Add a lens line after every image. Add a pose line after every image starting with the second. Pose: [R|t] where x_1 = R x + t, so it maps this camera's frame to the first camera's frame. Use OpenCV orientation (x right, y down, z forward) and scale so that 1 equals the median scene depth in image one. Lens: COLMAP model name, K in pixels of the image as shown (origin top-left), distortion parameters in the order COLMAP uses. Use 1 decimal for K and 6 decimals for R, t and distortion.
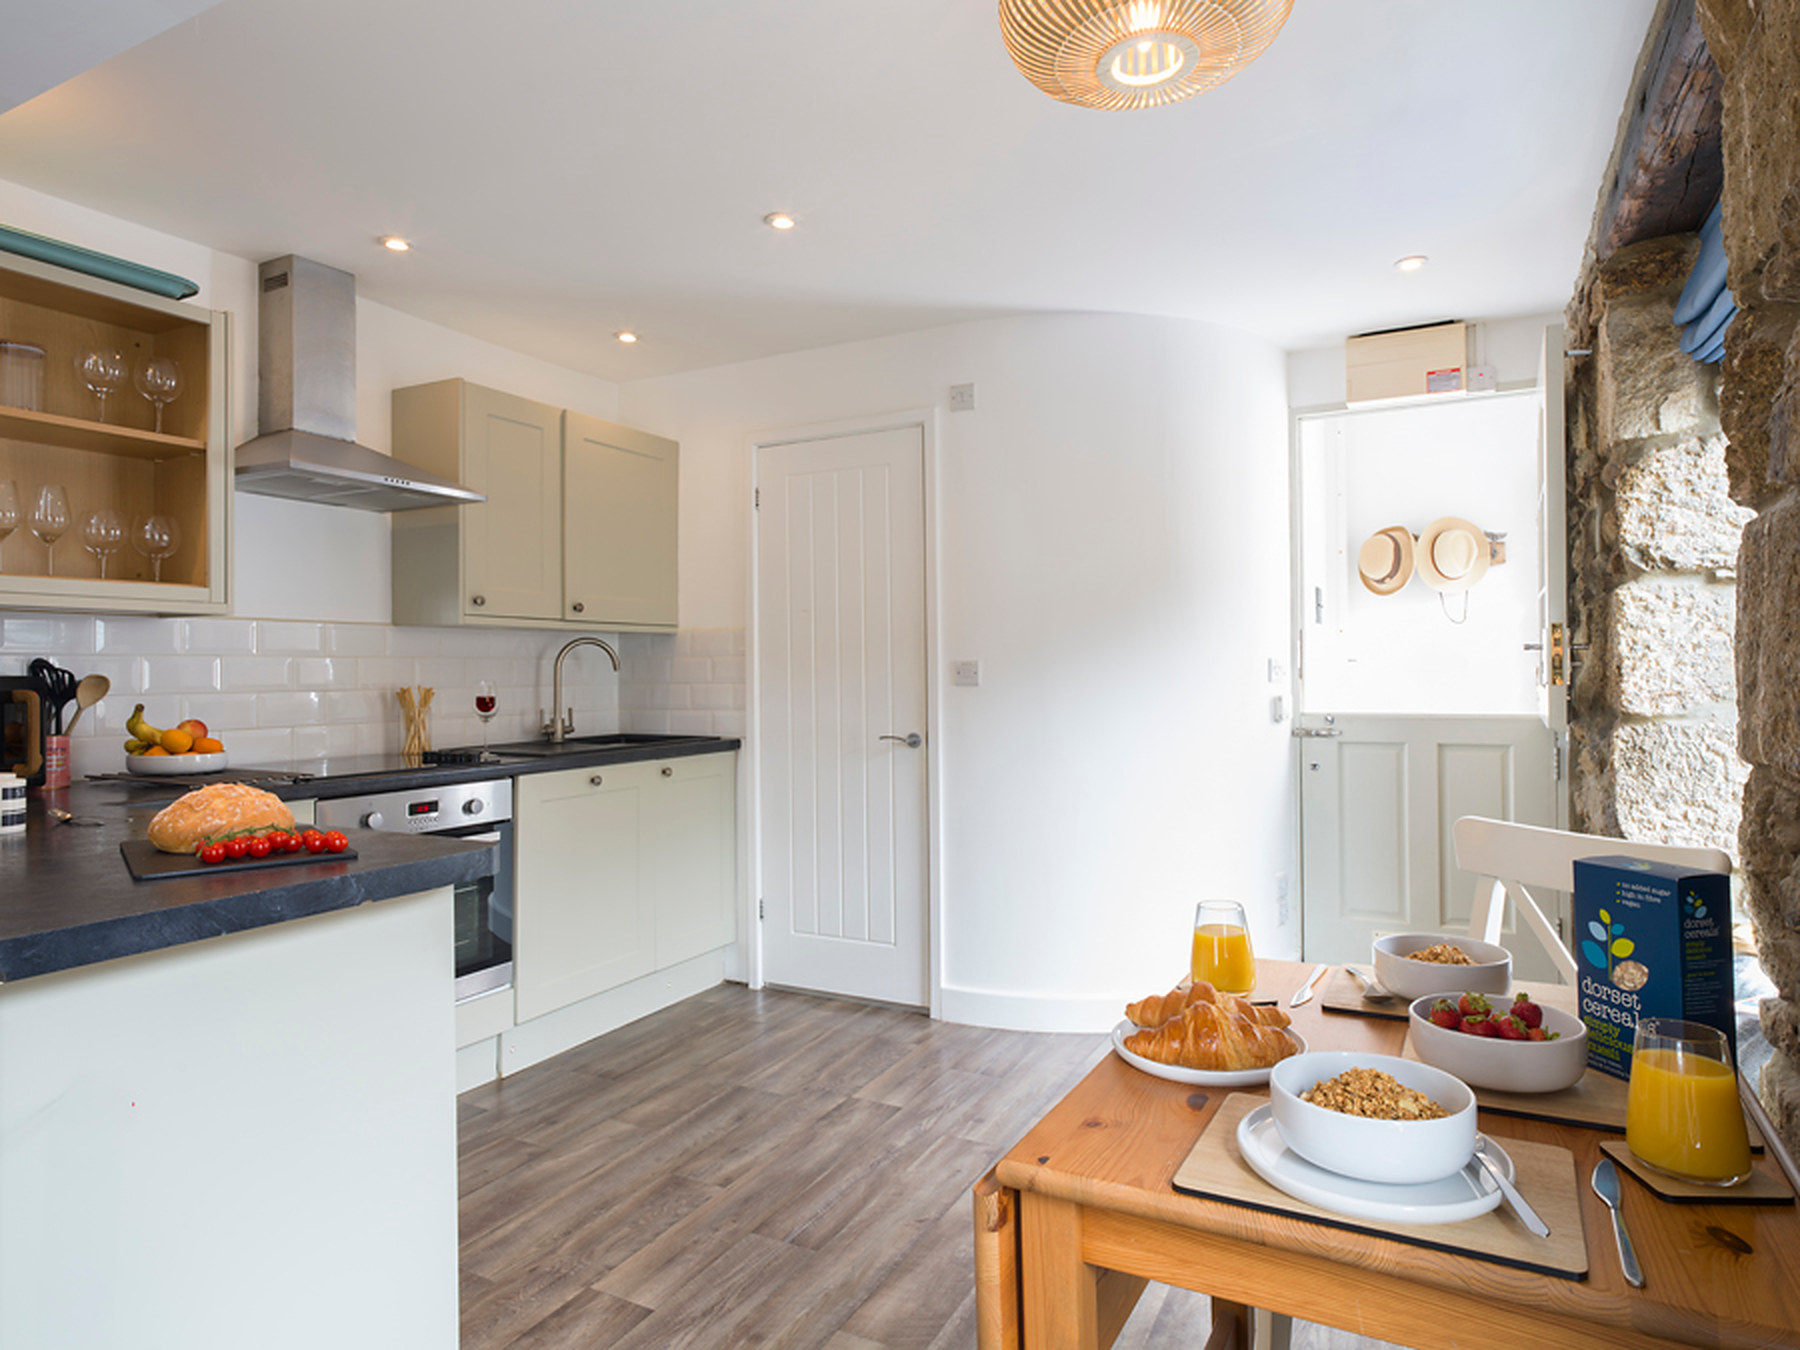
lens RADIAL K [[1055.2, 0, 897.8], [0, 1055.2, 656.7], [0, 0, 1]] dist [-0.001917, -0.001591]
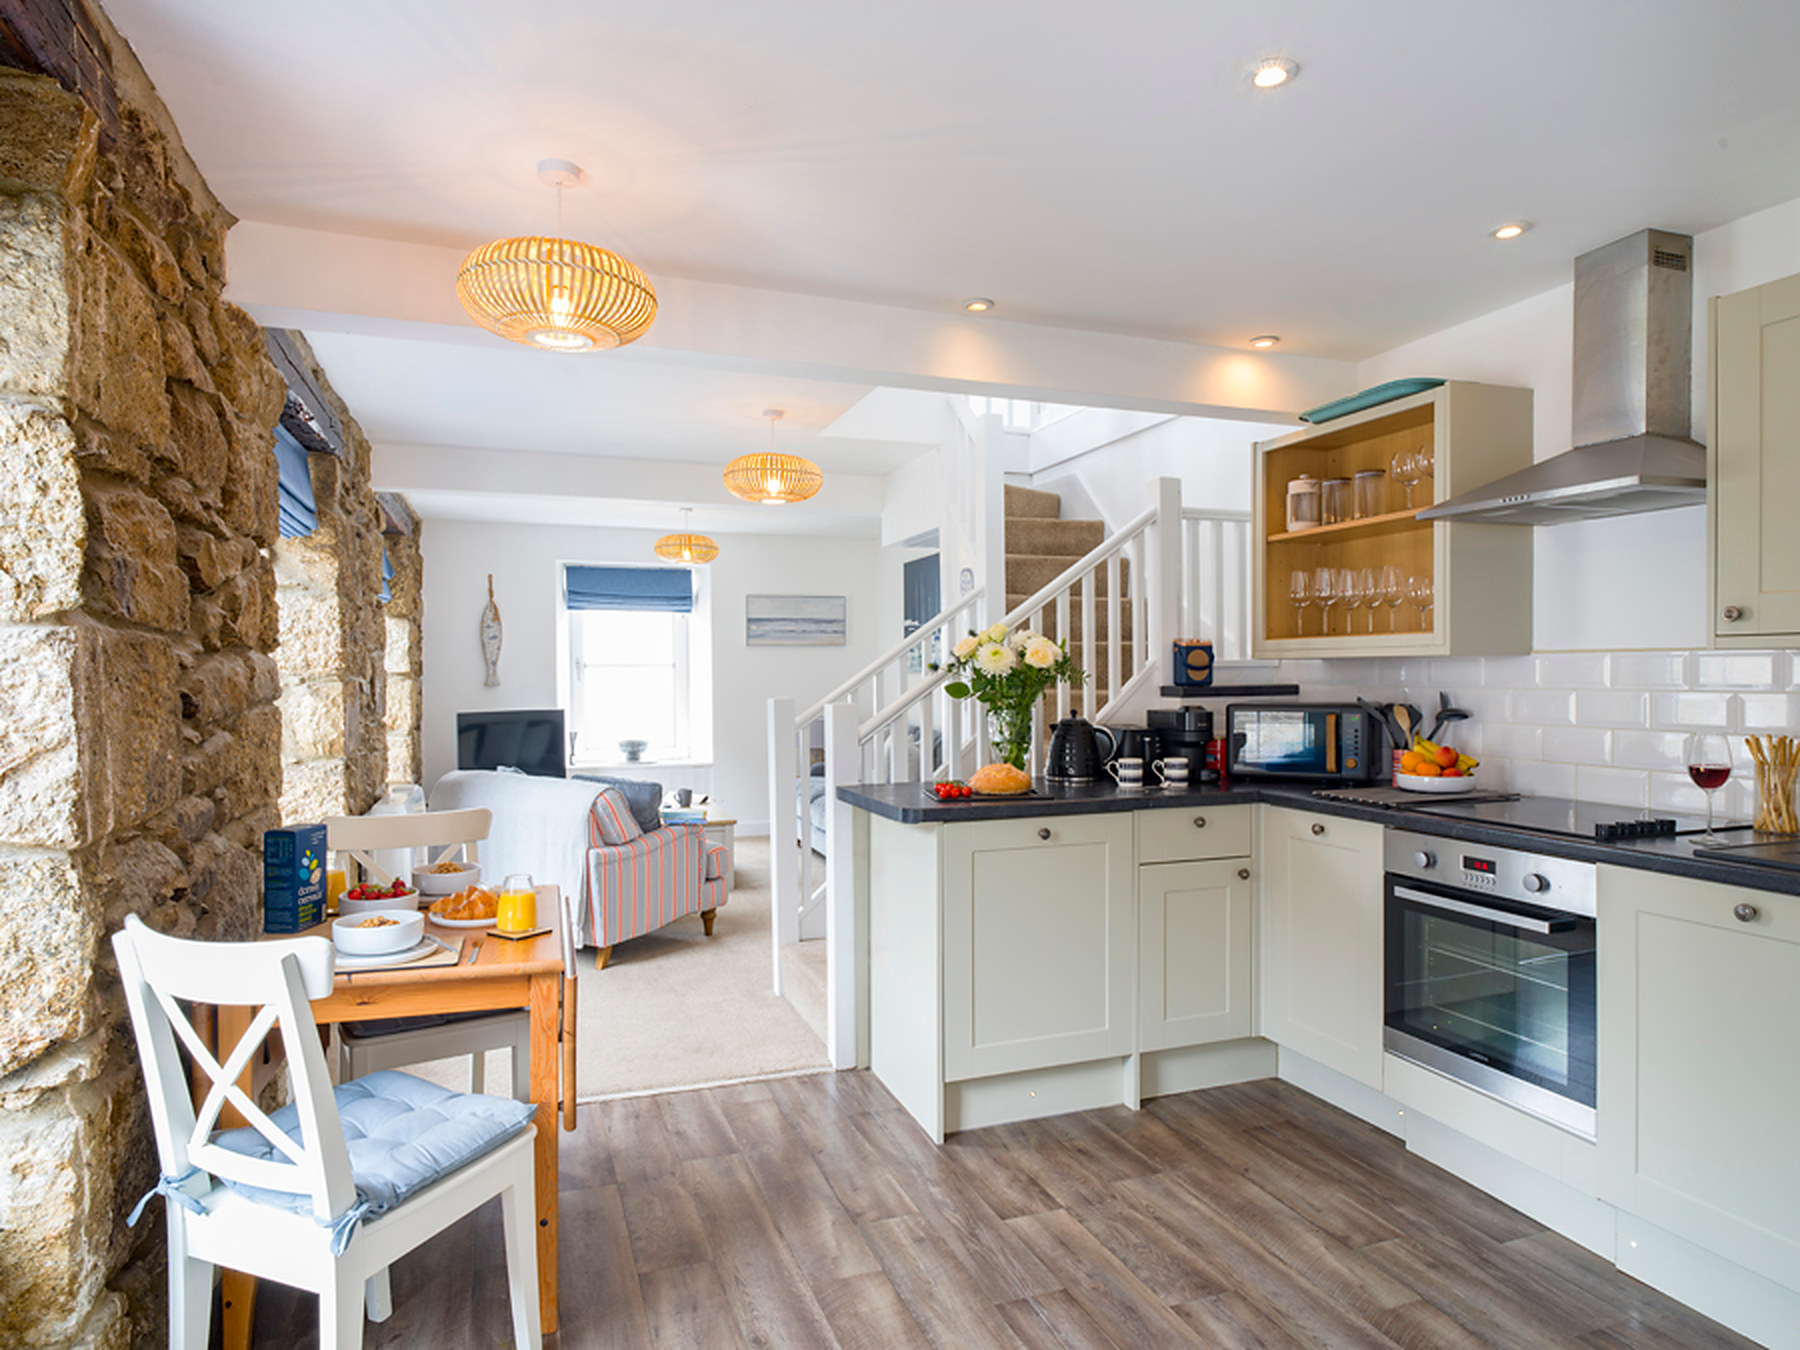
lens RADIAL K [[1064.1, 0, 900.2], [0, 1064.1, 695.5], [0, 0, 1]] dist [-0.006123, 0.001789]
pose [[-0.667734, 0.029600, -0.743811, 0.543846], [0.021658, 0.999559, 0.020334, -0.030268], [0.744085, -0.002531, -0.668080, 1.216780]]
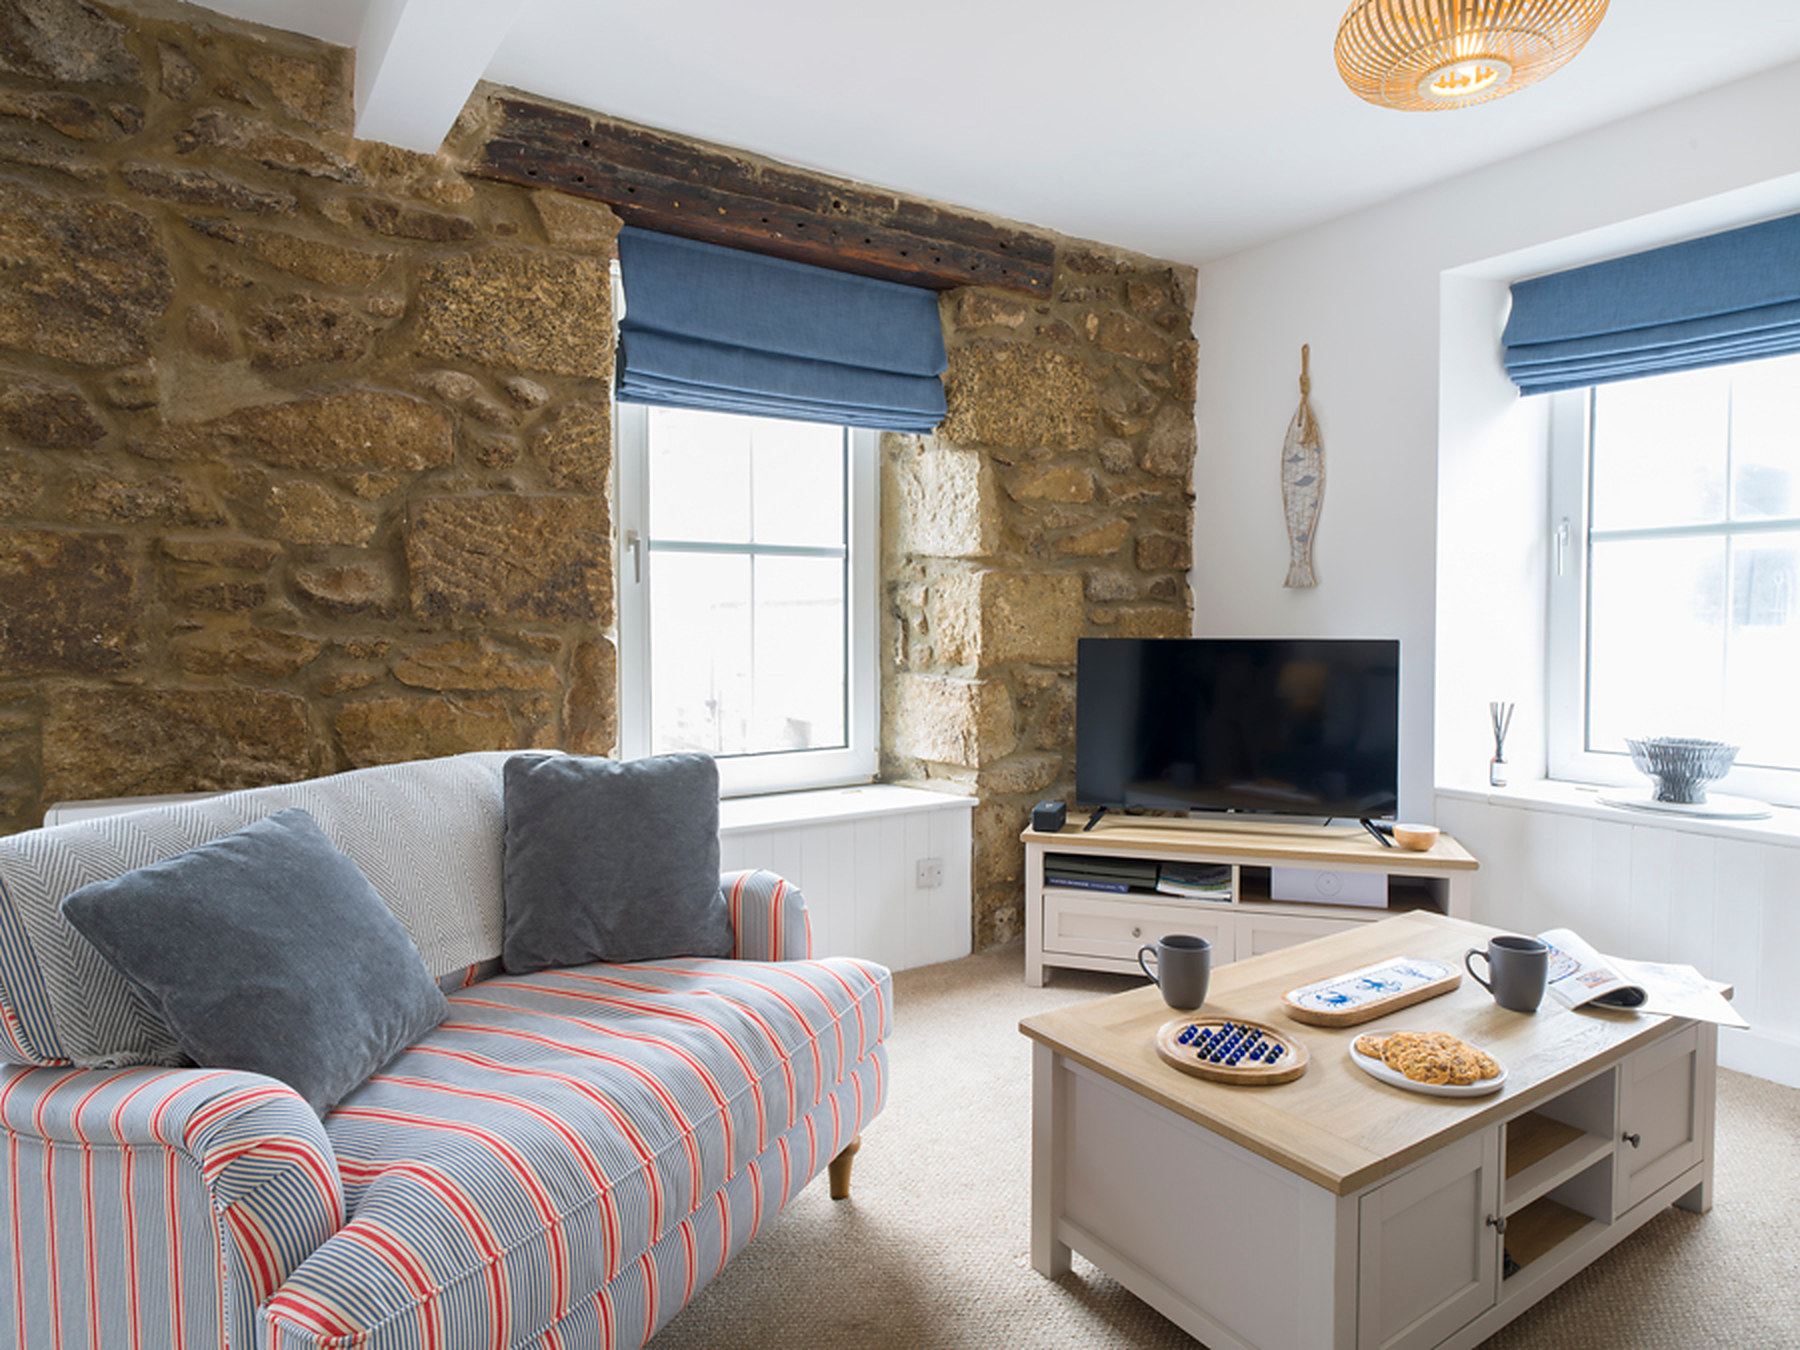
lens RADIAL K [[1055.2, 0, 897.8], [0, 1055.2, 656.7], [0, 0, 1]] dist [-0.001917, -0.001591]
pose [[-0.886173, -0.005589, 0.463321, -0.918029], [0.002285, 0.999862, 0.016431, 0.037263], [-0.463349, 0.015619, -0.886038, -0.031054]]
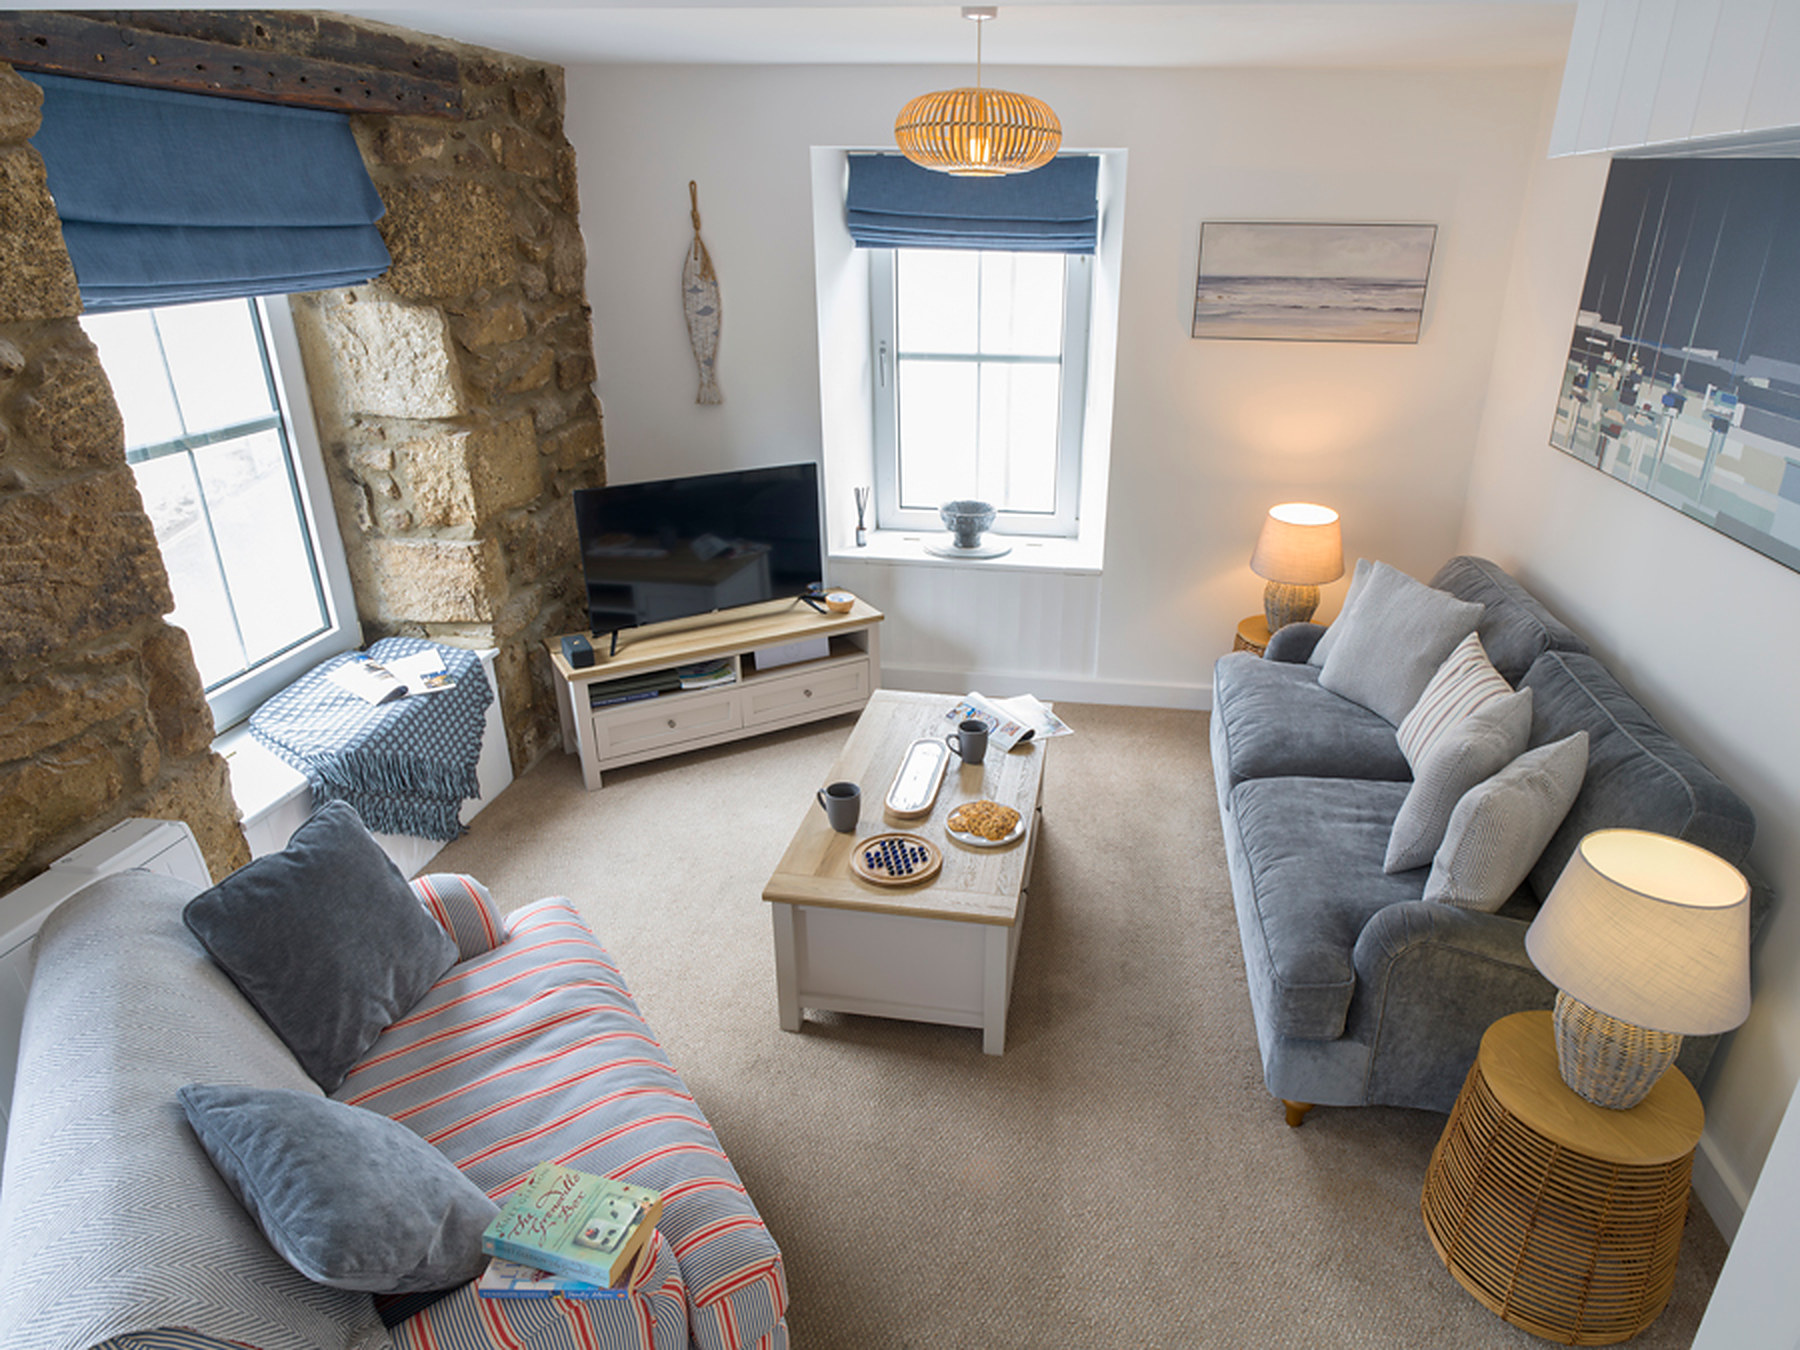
lens RADIAL K [[1077.7, 0, 966.5], [0, 1077.7, 676.0], [0, 0, 1]] dist [-0.002942, 0.001986]
pose [[-0.931976, 0.141121, -0.333923, -0.543097], [0.001840, 0.922949, 0.384917, -0.248587], [0.362514, 0.358119, -0.860427, 0.212679]]
